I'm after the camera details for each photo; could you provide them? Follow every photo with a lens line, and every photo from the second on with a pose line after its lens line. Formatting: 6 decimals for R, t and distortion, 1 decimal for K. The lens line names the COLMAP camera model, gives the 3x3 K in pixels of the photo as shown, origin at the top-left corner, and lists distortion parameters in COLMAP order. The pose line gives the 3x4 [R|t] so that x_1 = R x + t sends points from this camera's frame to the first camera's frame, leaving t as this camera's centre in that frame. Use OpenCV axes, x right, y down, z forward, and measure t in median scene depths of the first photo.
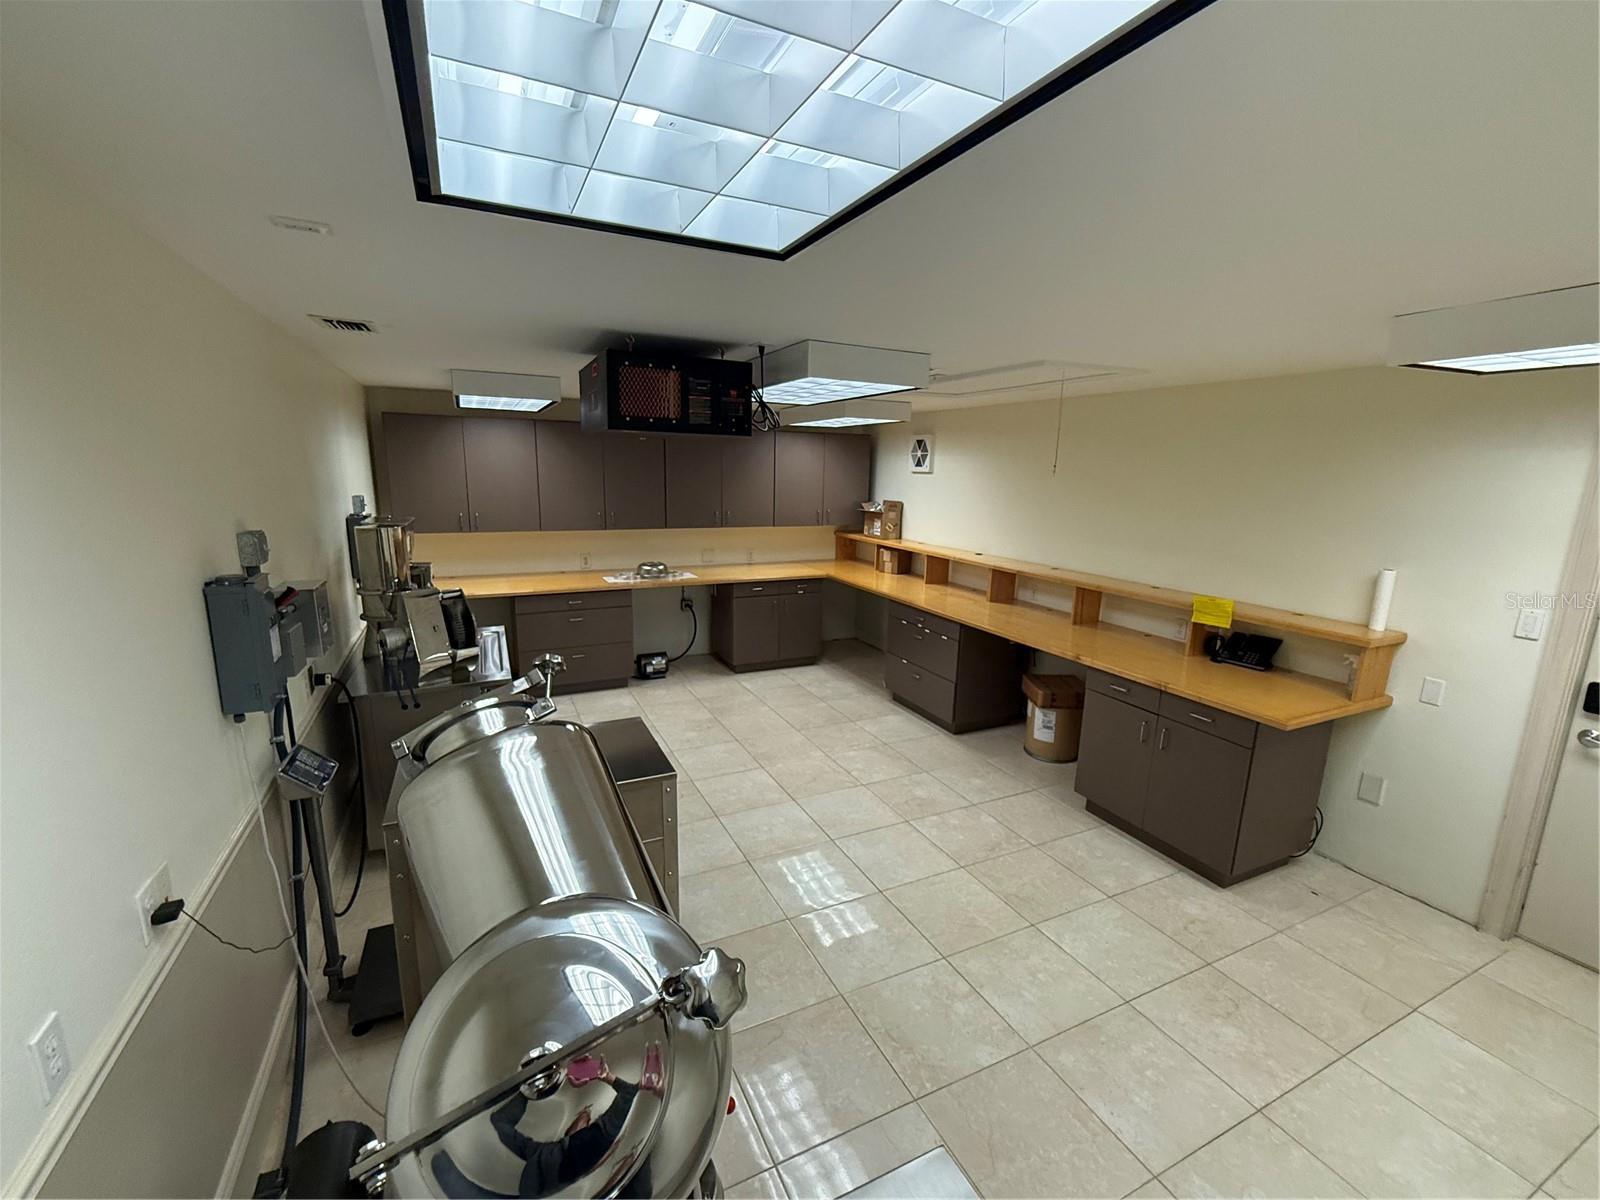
lens RADIAL K [[677.3, 0, 802.4], [0, 677.3, 604.7], [0, 0, 1]] dist [0.001647, 0.000361]
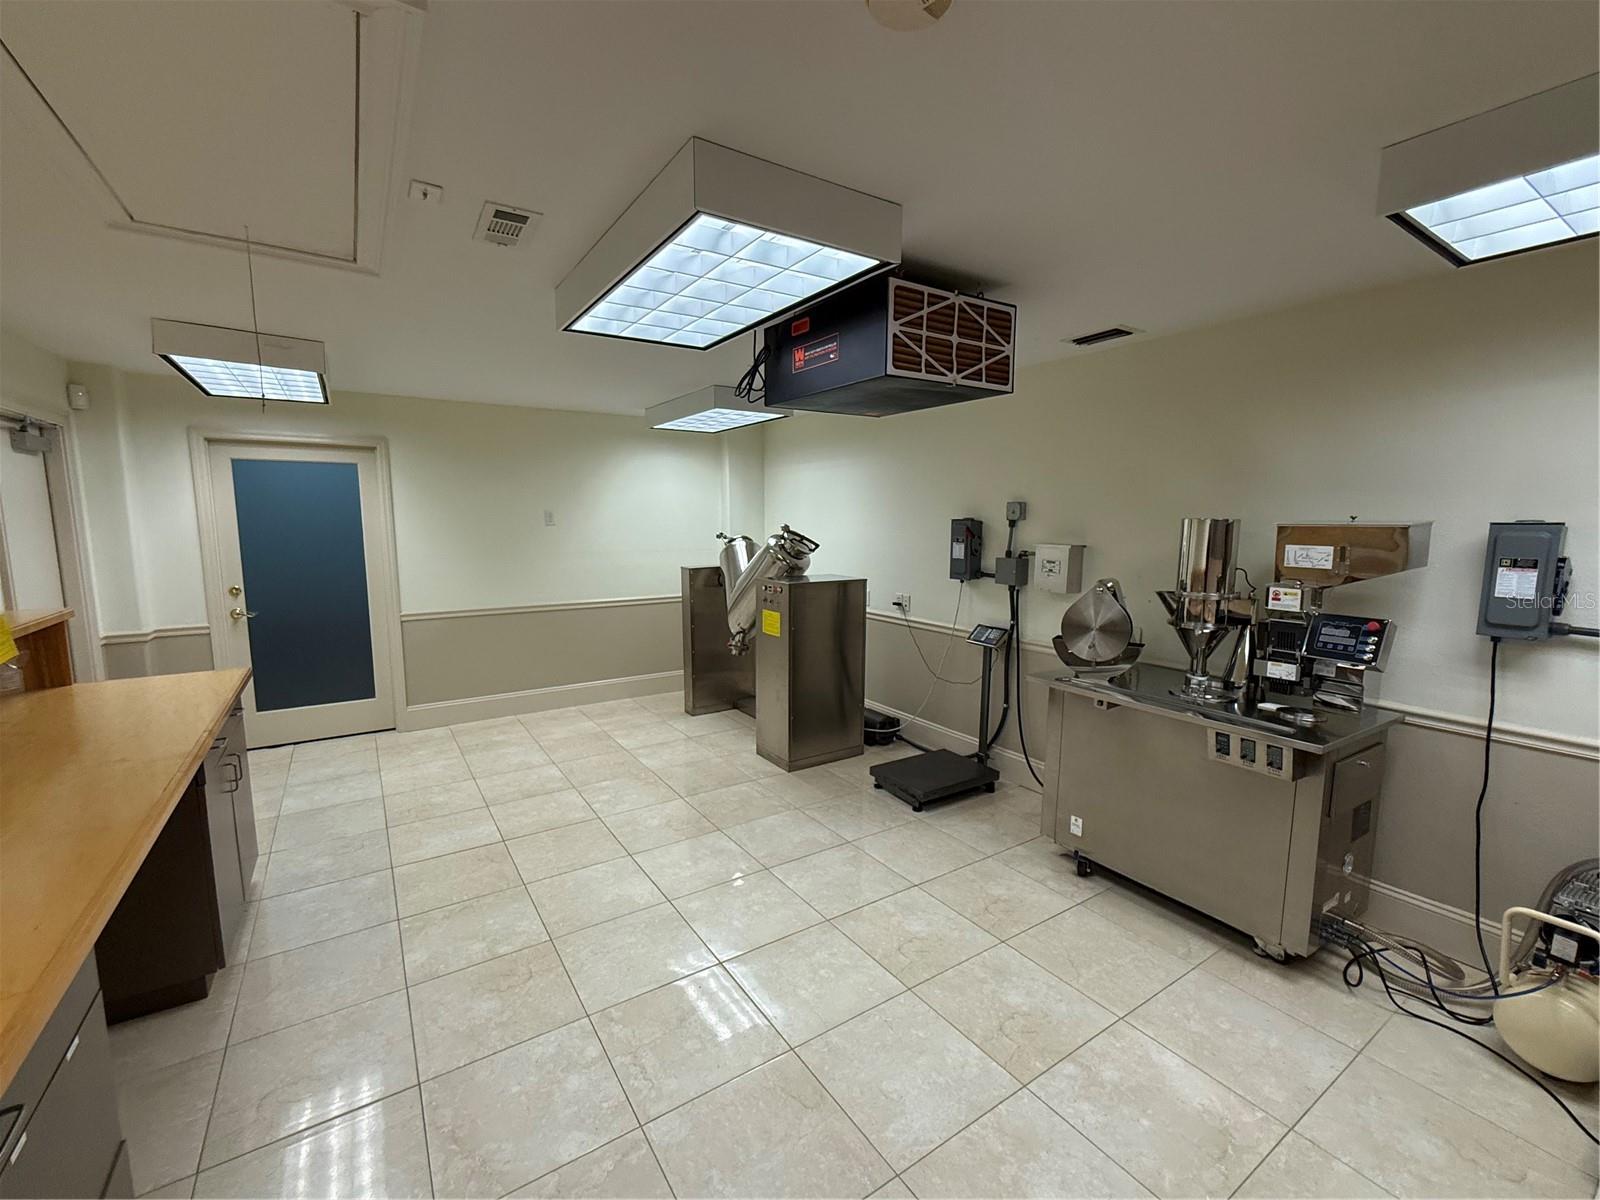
lens RADIAL K [[677.3, 0, 802.4], [0, 677.3, 604.7], [0, 0, 1]] dist [0.001647, 0.000361]
pose [[-0.990642, -0.007970, -0.136256, -0.000102], [-0.051653, 0.945938, 0.320208, -0.166815], [0.126337, 0.324249, -0.937497, 1.130979]]
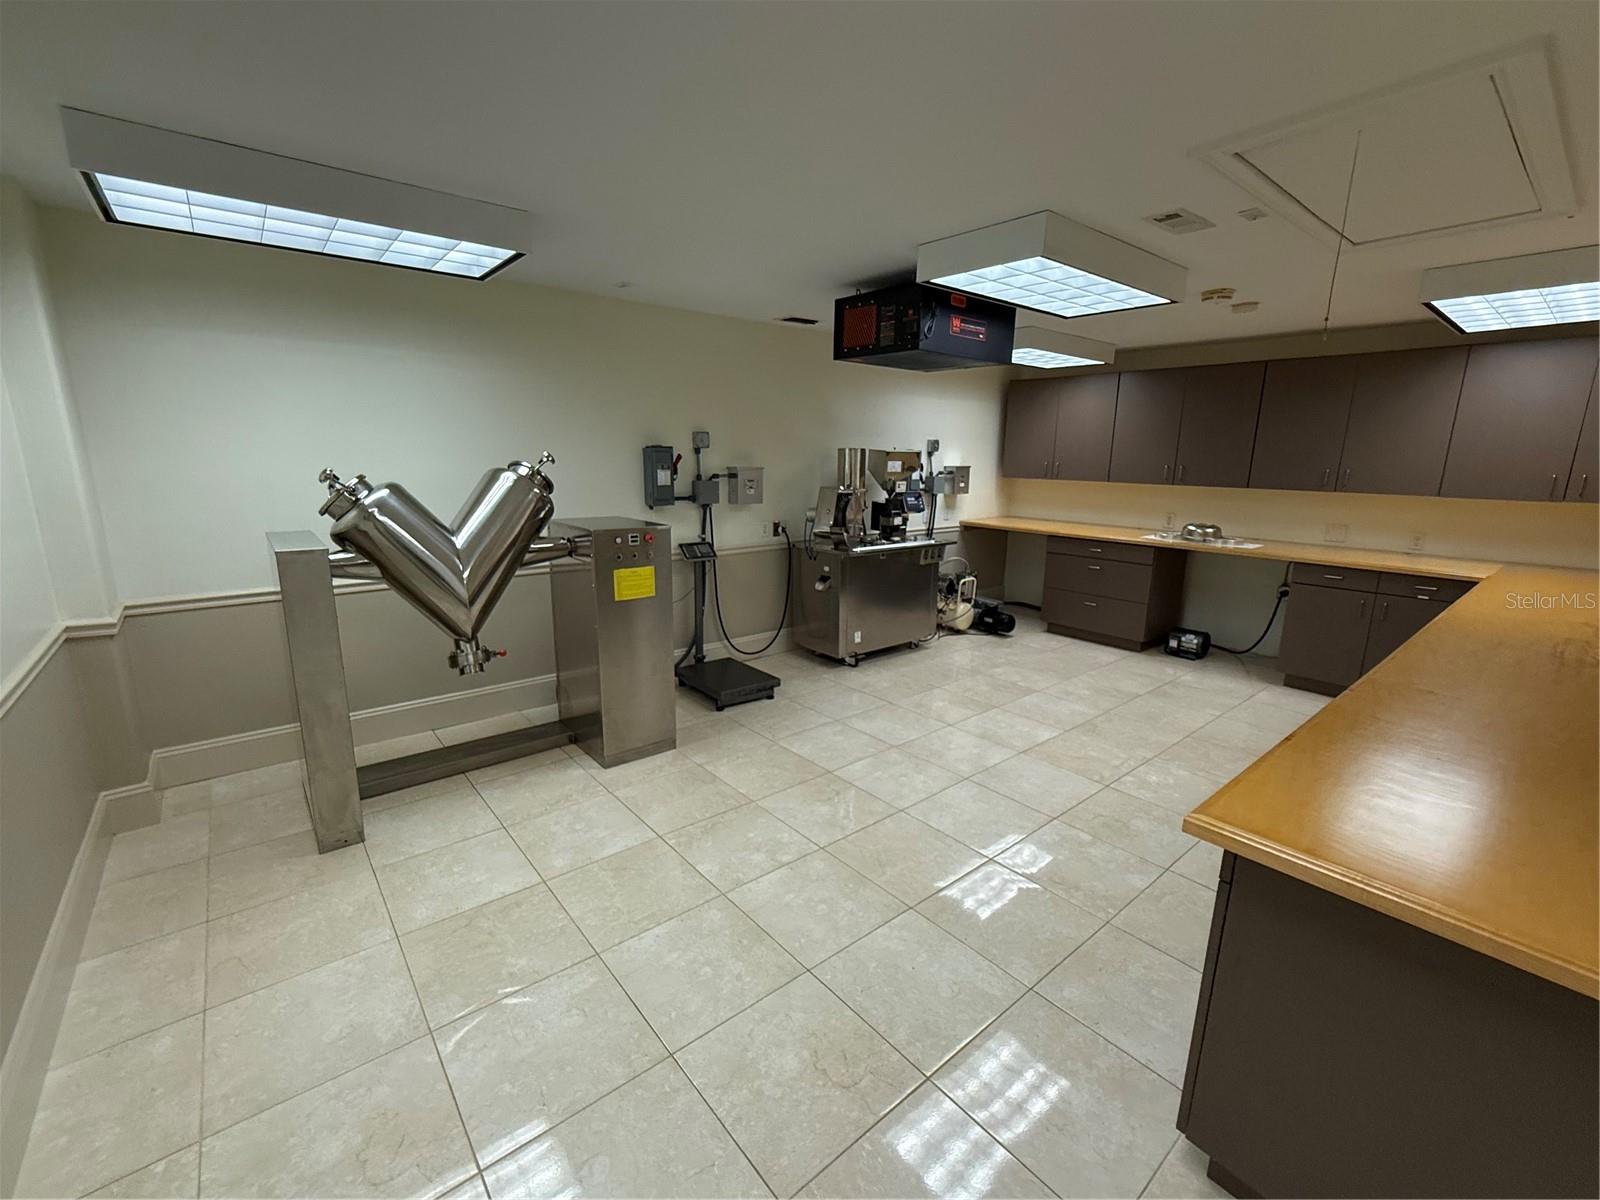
lens RADIAL K [[677.3, 0, 802.4], [0, 677.3, 604.7], [0, 0, 1]] dist [0.001647, 0.000361]
pose [[0.239643, 0.196142, -0.950842, 0.570369], [-0.202435, 0.967948, 0.148651, 0.014409], [0.949522, 0.156860, 0.271668, 0.337043]]
